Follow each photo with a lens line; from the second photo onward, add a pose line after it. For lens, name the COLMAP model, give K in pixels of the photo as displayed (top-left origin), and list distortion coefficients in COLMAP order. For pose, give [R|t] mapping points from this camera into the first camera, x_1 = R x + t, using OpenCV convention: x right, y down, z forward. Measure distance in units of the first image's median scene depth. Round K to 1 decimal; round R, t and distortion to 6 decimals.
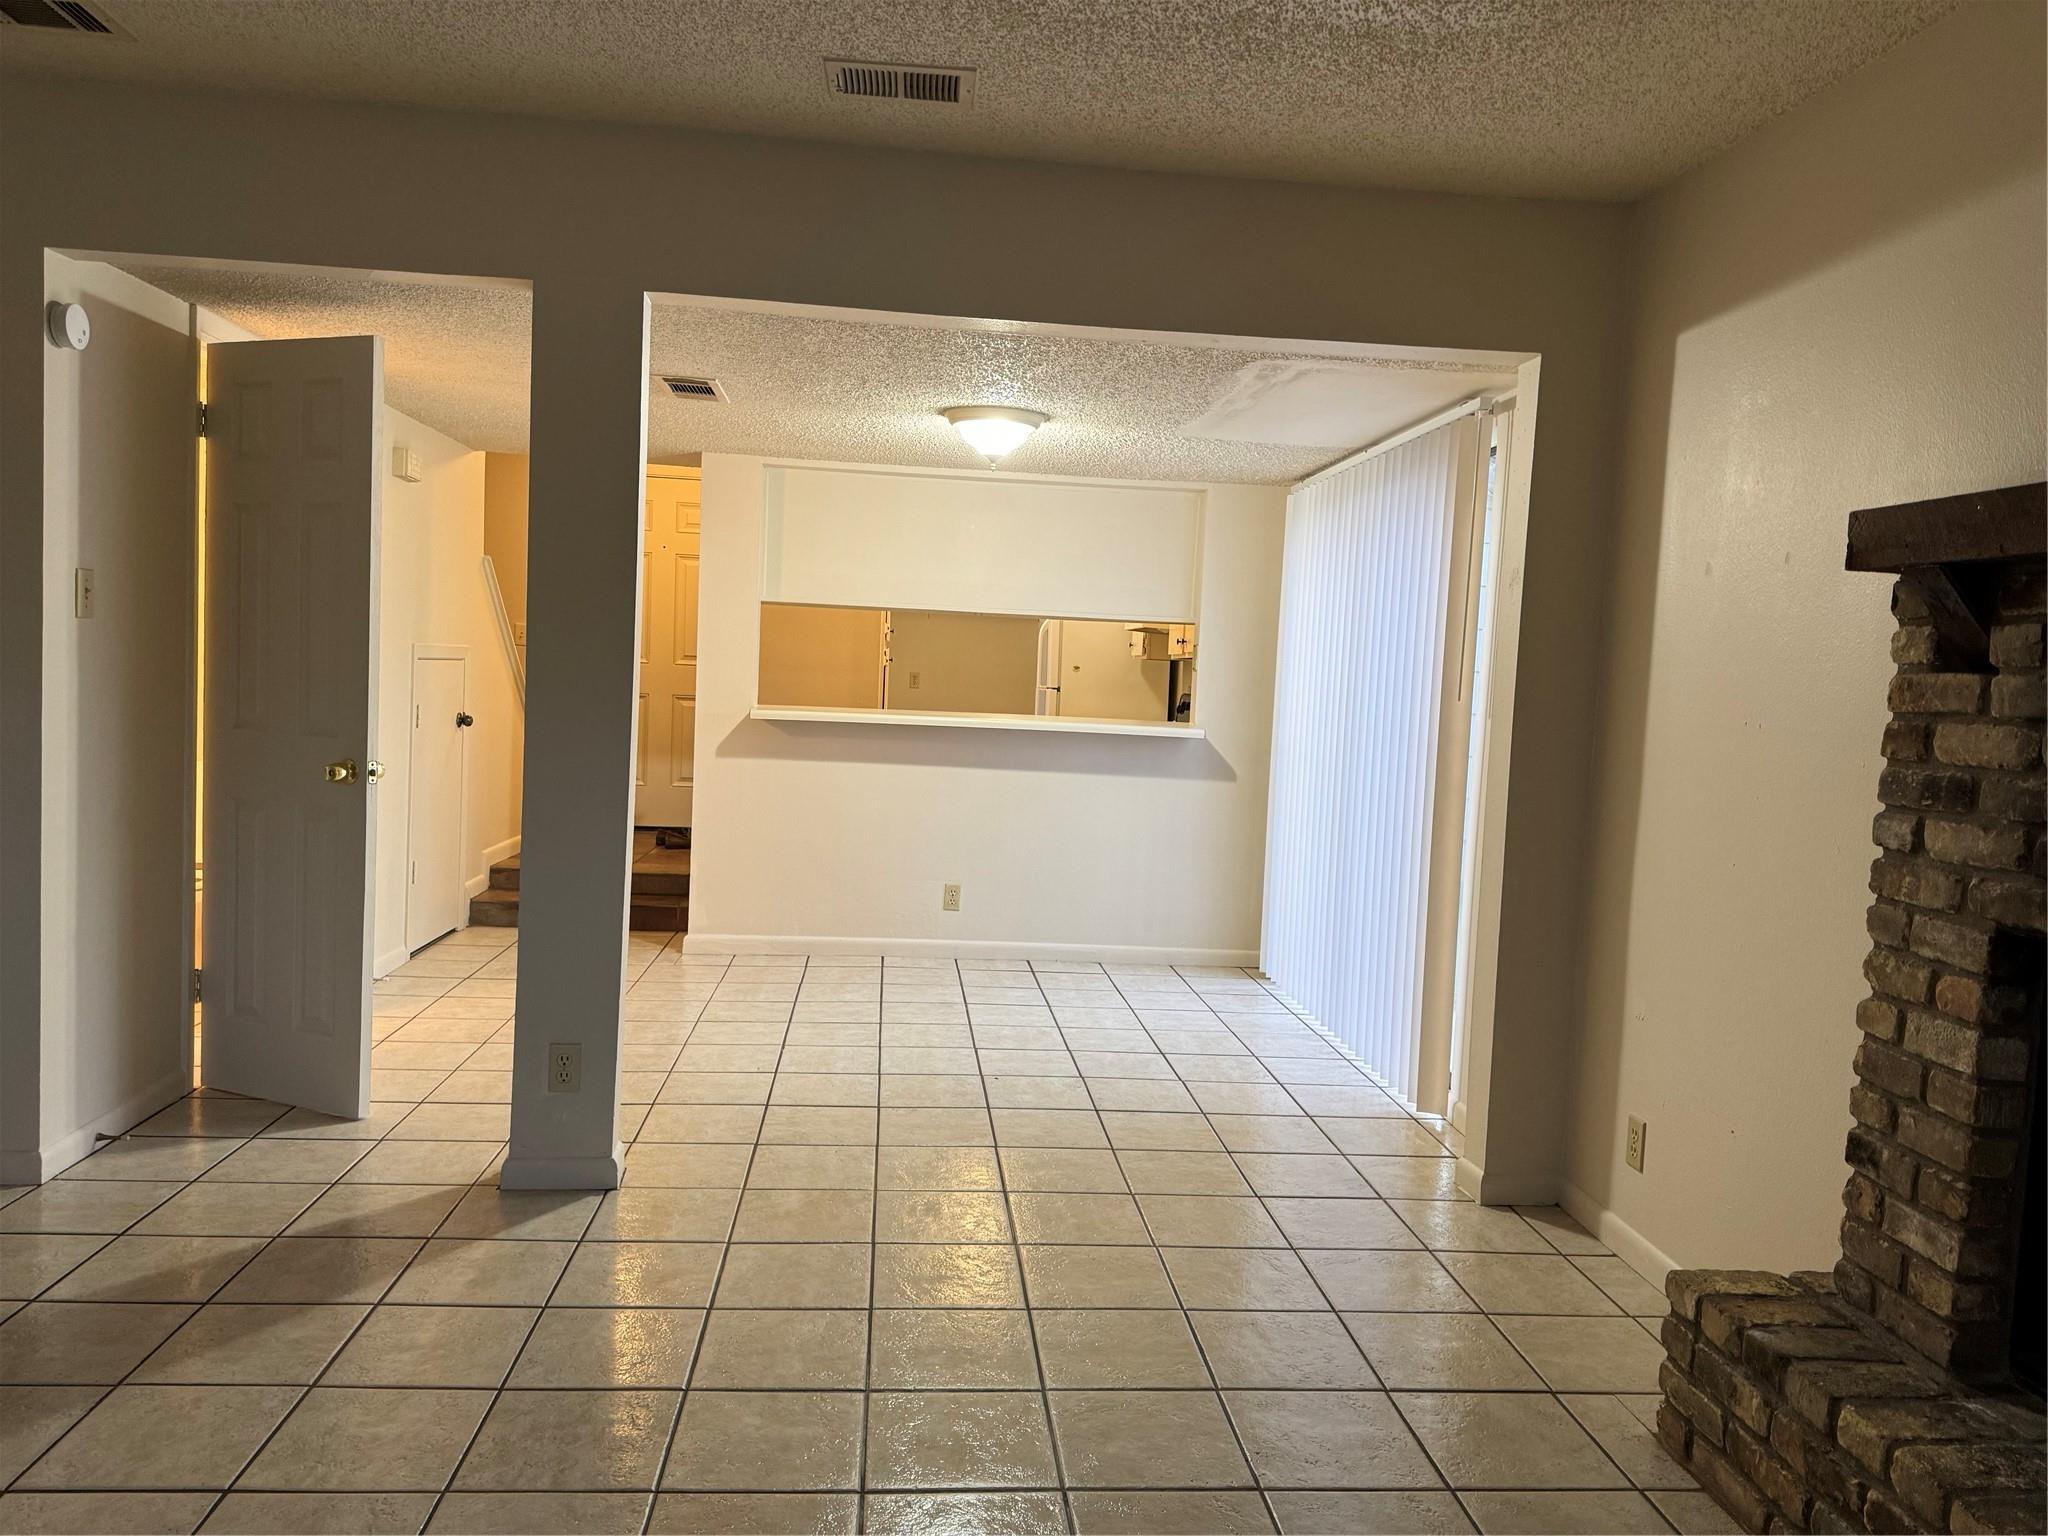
lens RADIAL K [[1441.6, 0, 1033.2], [0, 1441.6, 759.5], [0, 0, 1]] dist [0.047951, -0.065596]
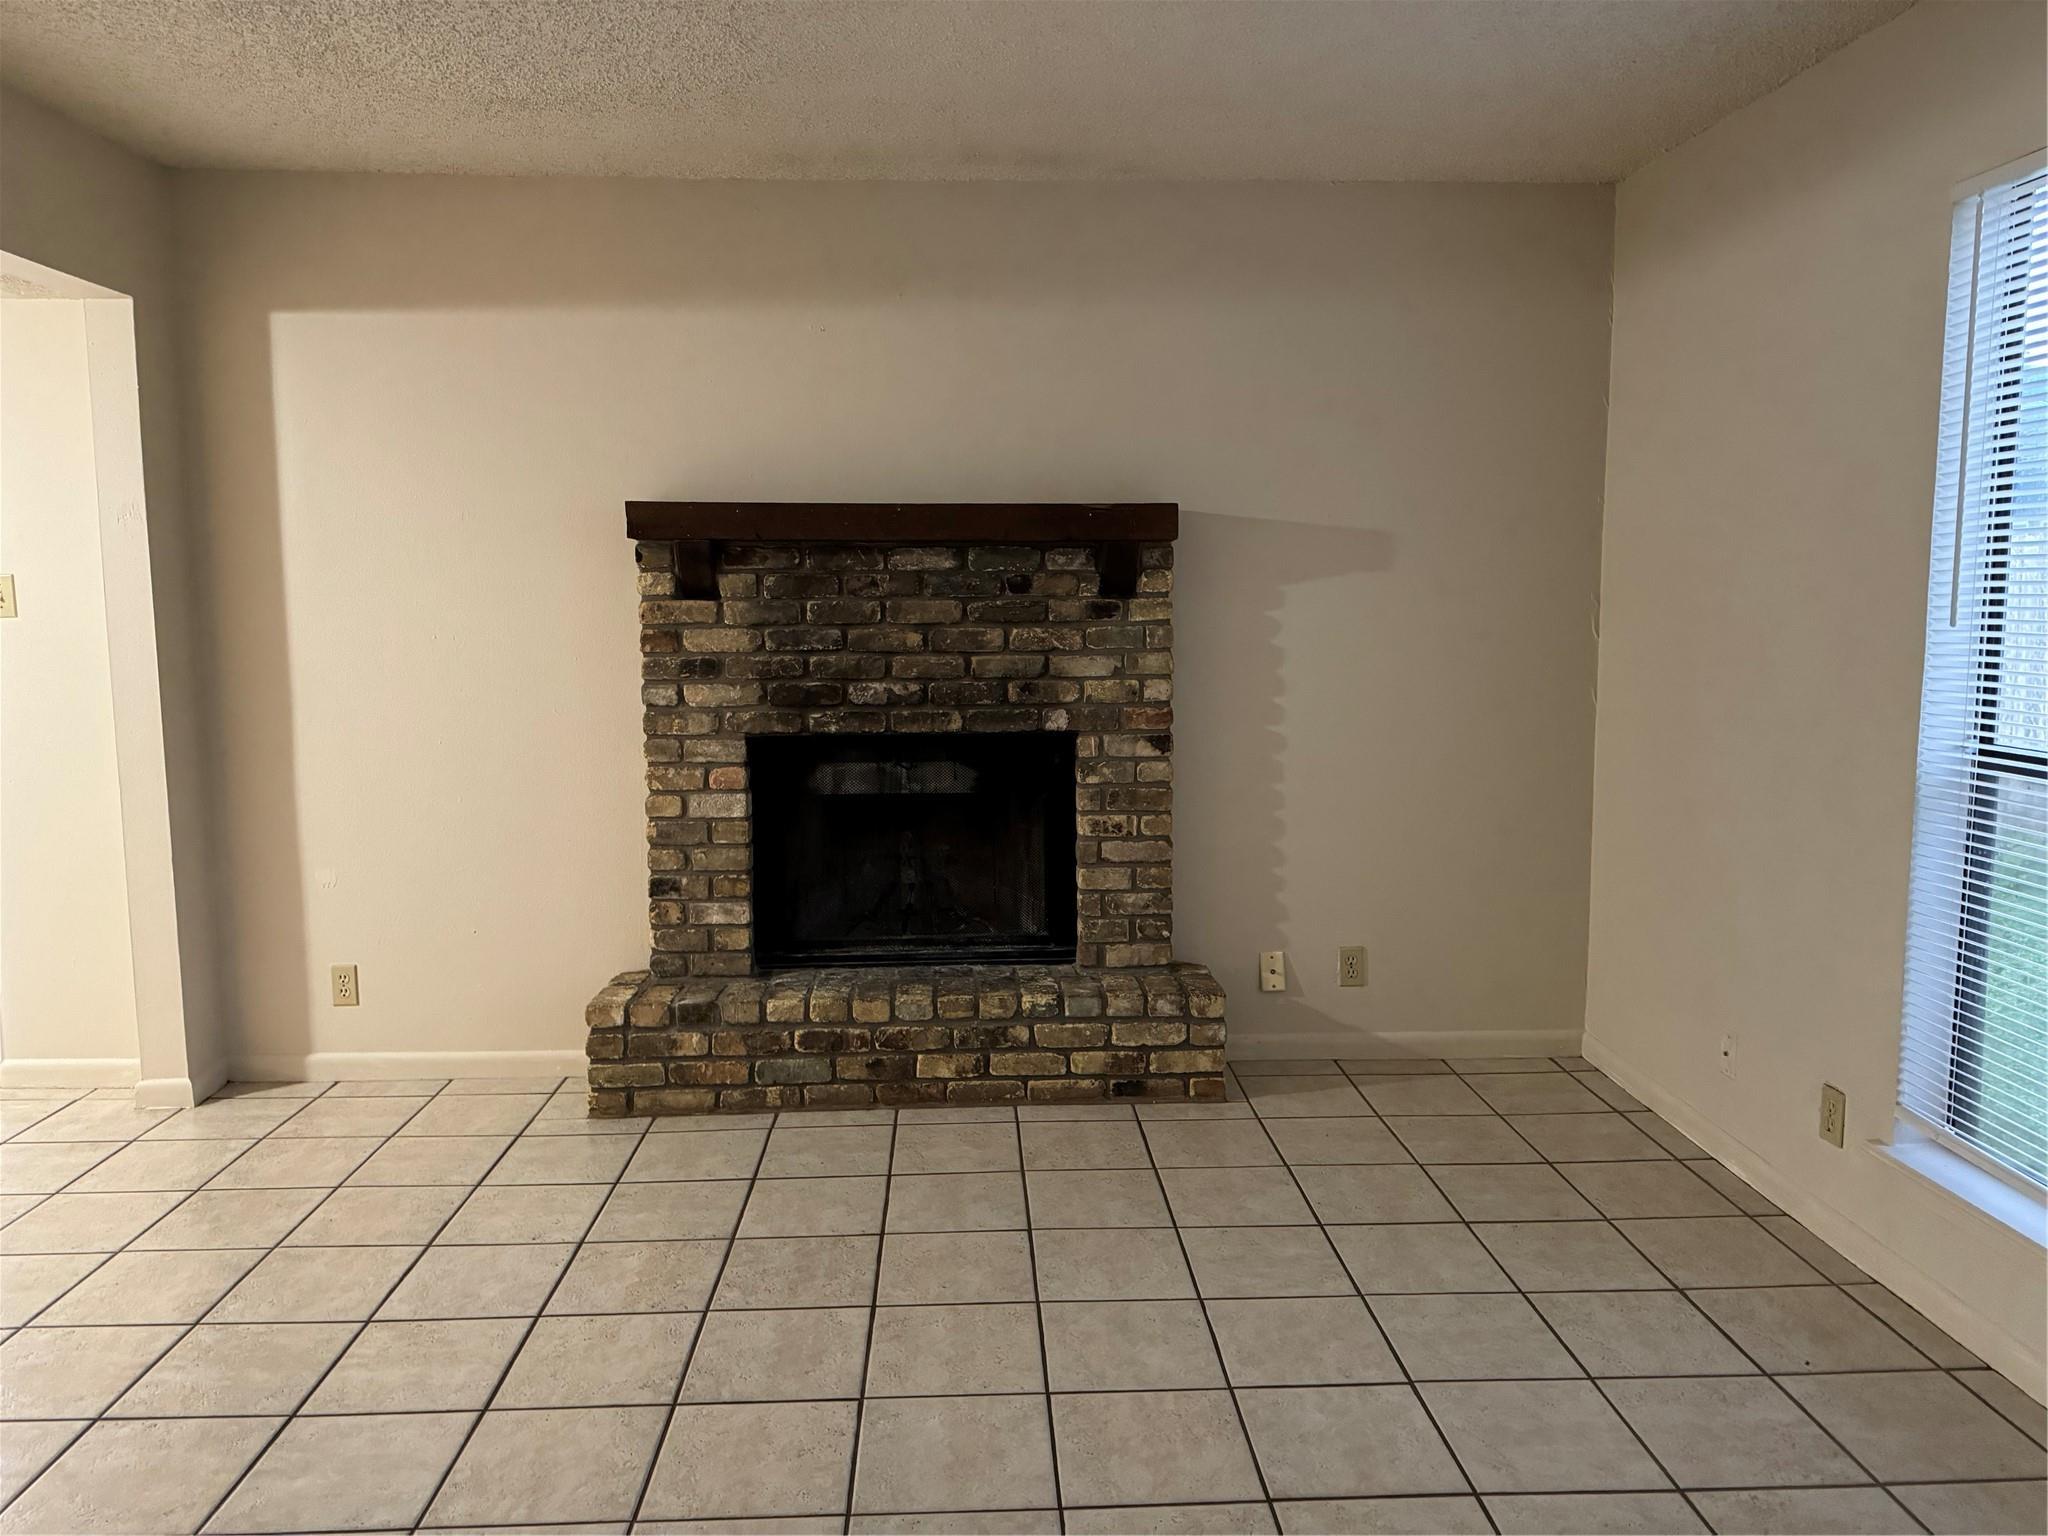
lens RADIAL K [[1441.6, 0, 1033.2], [0, 1441.6, 759.5], [0, 0, 1]] dist [0.047951, -0.065596]
pose [[0.013305, -0.158988, 0.987191, -1.101016], [0.064076, 0.985385, 0.157834, -0.117190], [-0.997856, 0.061155, 0.023298, 0.547726]]
